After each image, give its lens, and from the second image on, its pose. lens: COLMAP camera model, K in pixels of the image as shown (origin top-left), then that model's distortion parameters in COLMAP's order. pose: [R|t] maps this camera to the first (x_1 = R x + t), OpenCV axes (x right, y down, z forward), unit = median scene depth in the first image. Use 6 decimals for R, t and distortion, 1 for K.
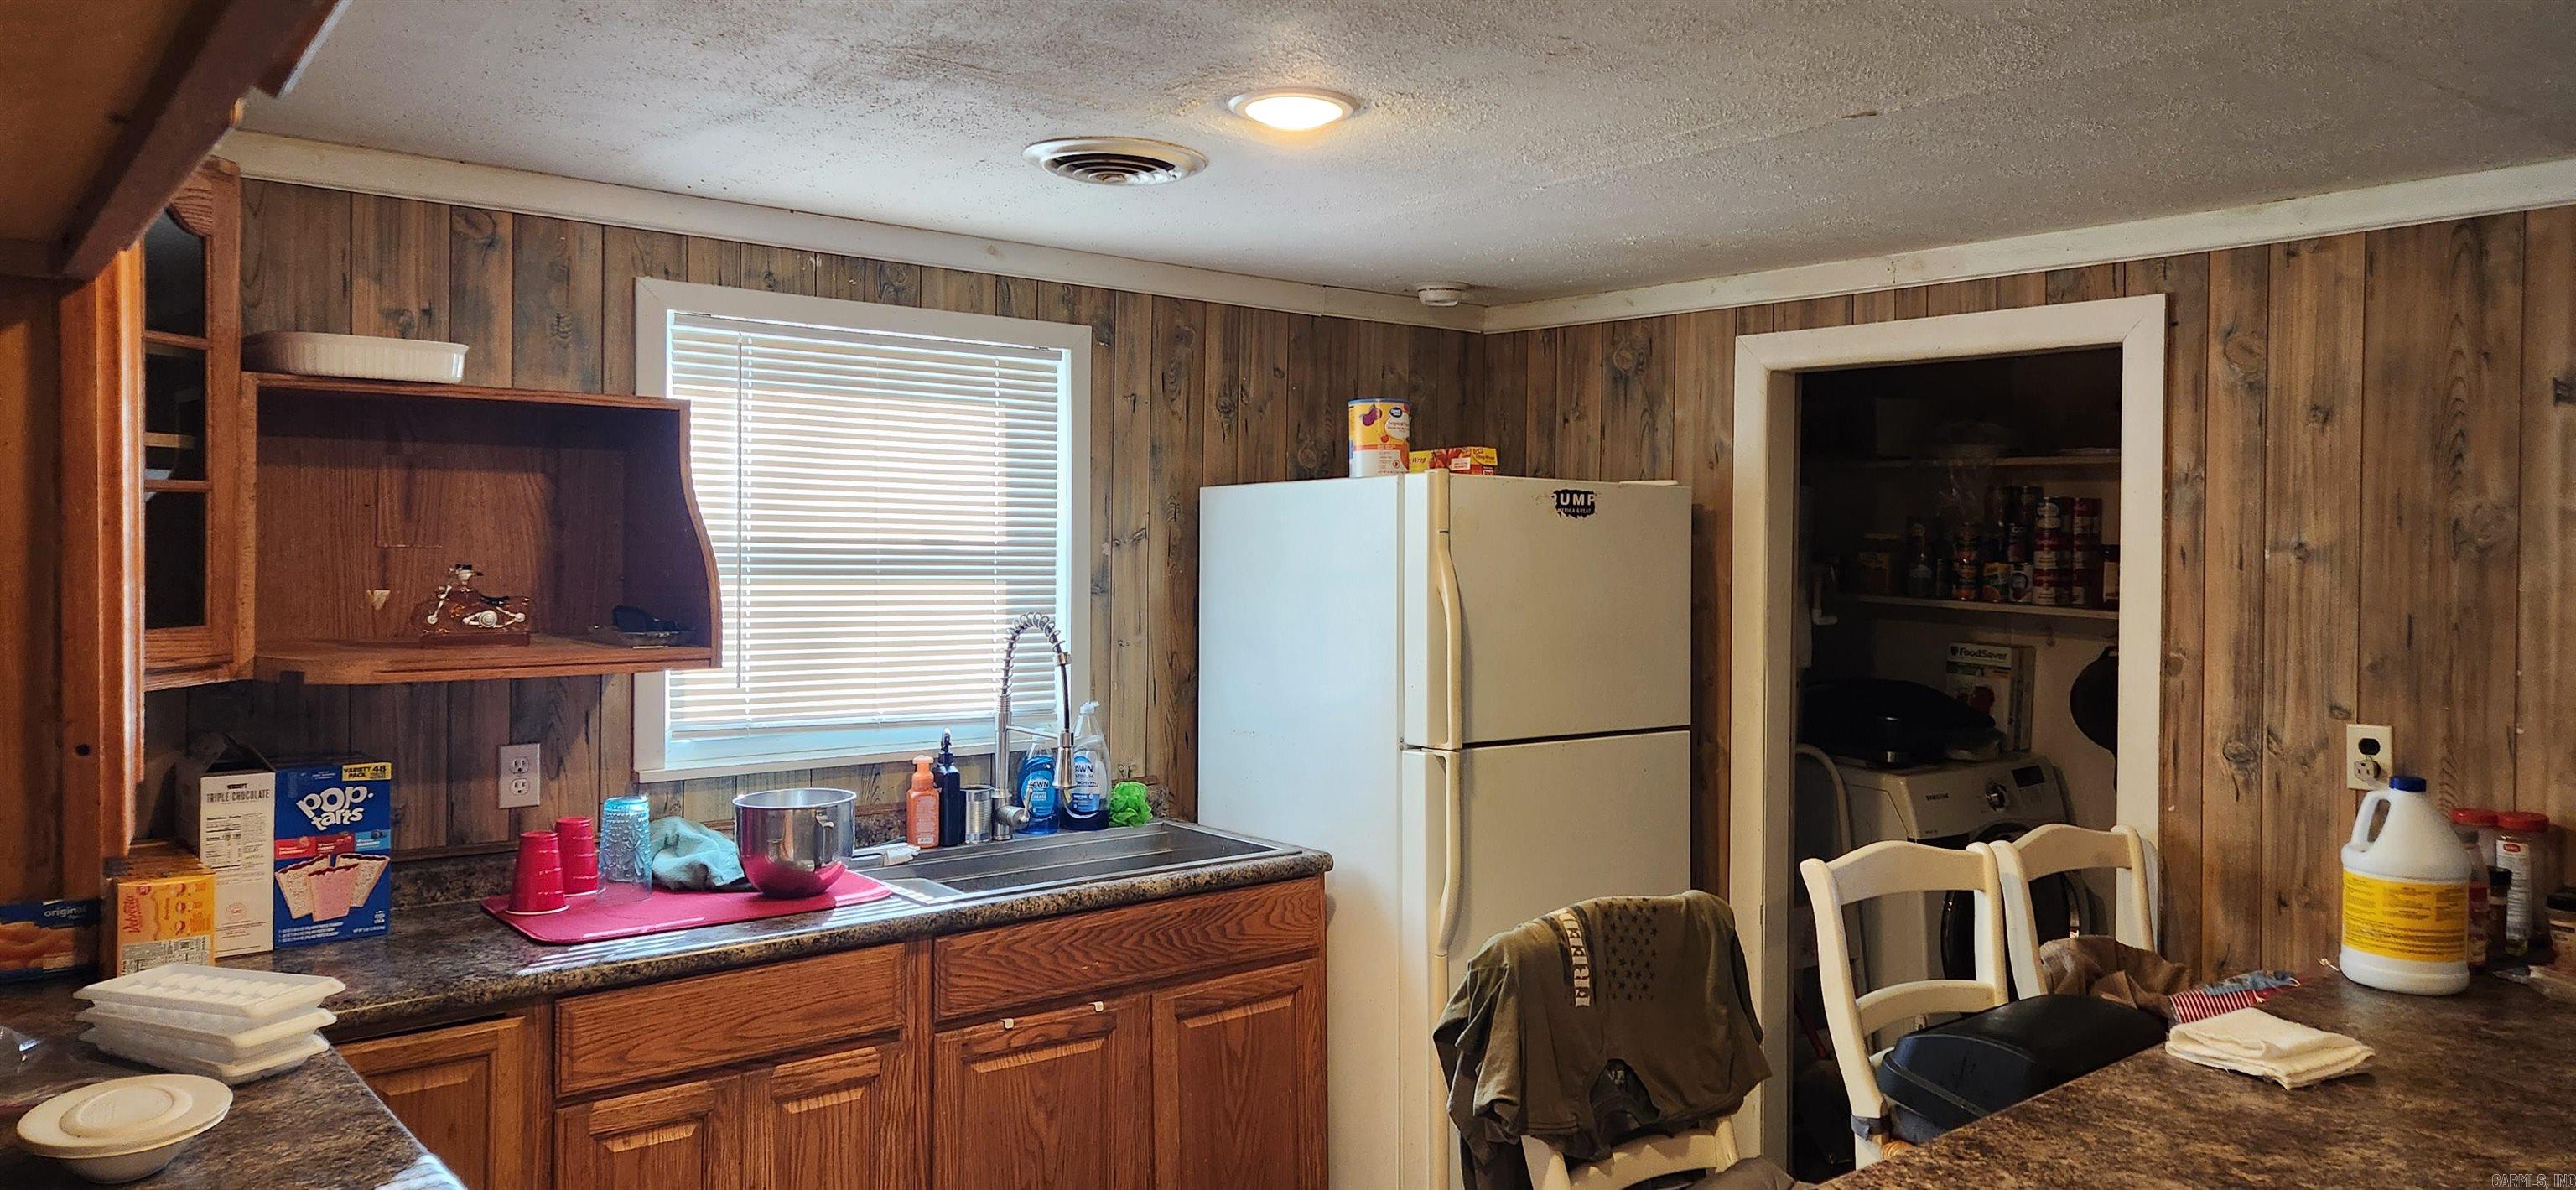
lens RADIAL K [[1671.7, 0, 1287.9], [0, 1671.7, 553.8], [0, 0, 1]] dist [0.016189, -0.001062]
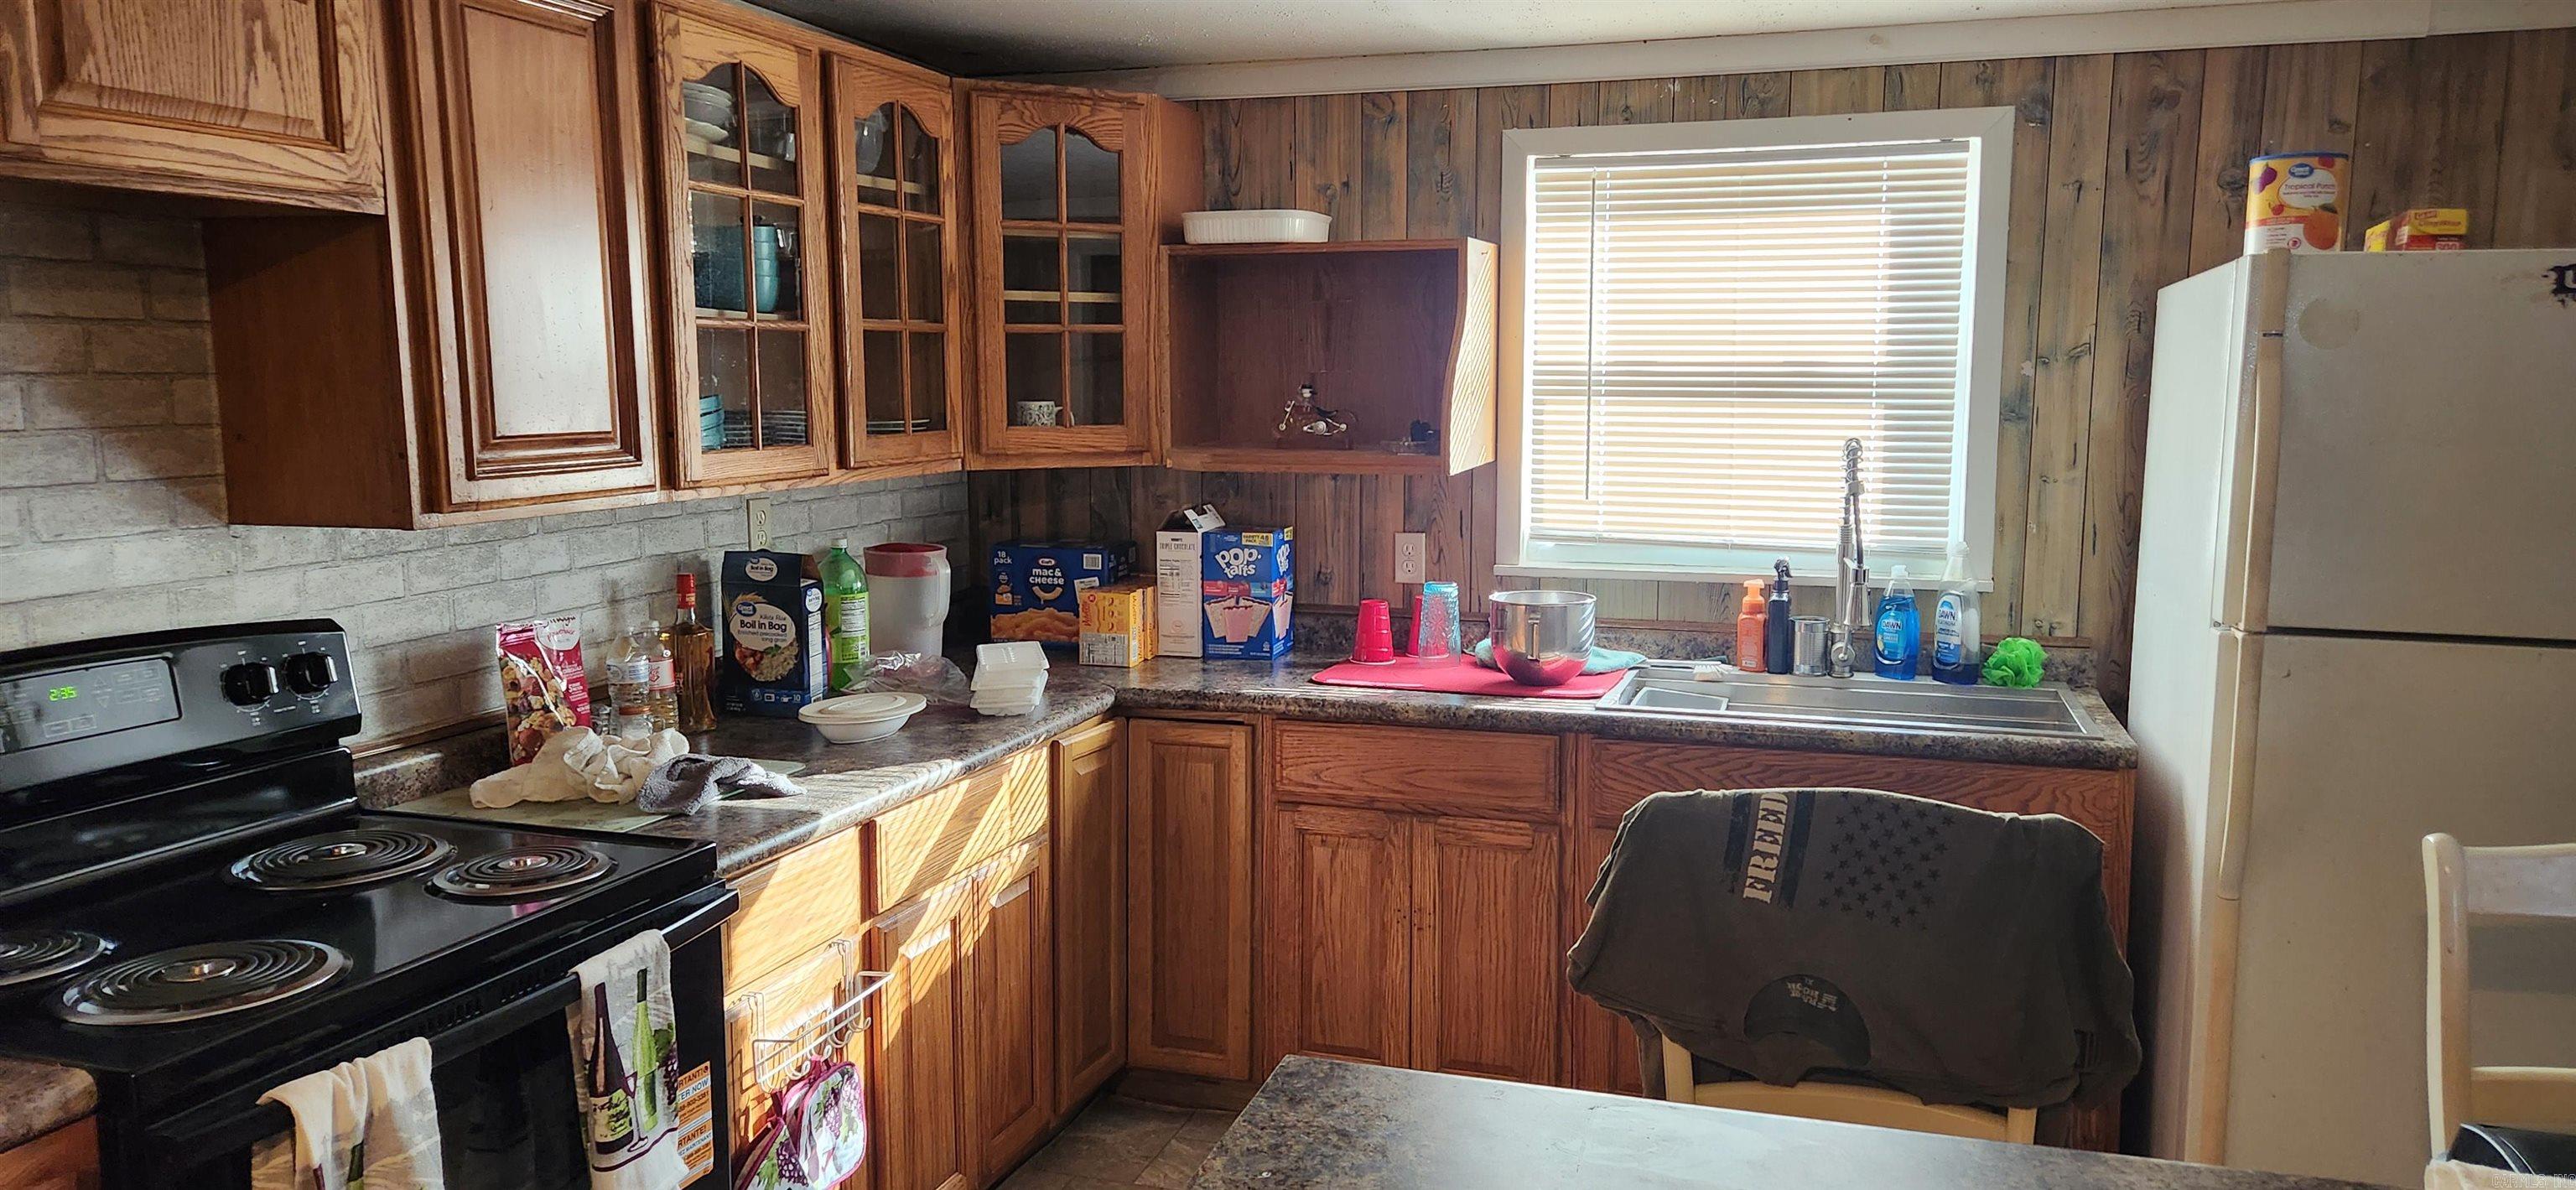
lens RADIAL K [[1693.8, 0, 1288.0], [0, 1693.8, 595.0], [0, 0, 1]] dist [0.016425, -0.003725]
pose [[0.532309, 0.098287, -0.840825, 0.560300], [0.000526, 0.993199, 0.116432, 0.013948], [0.846550, -0.062420, 0.528636, 0.267726]]
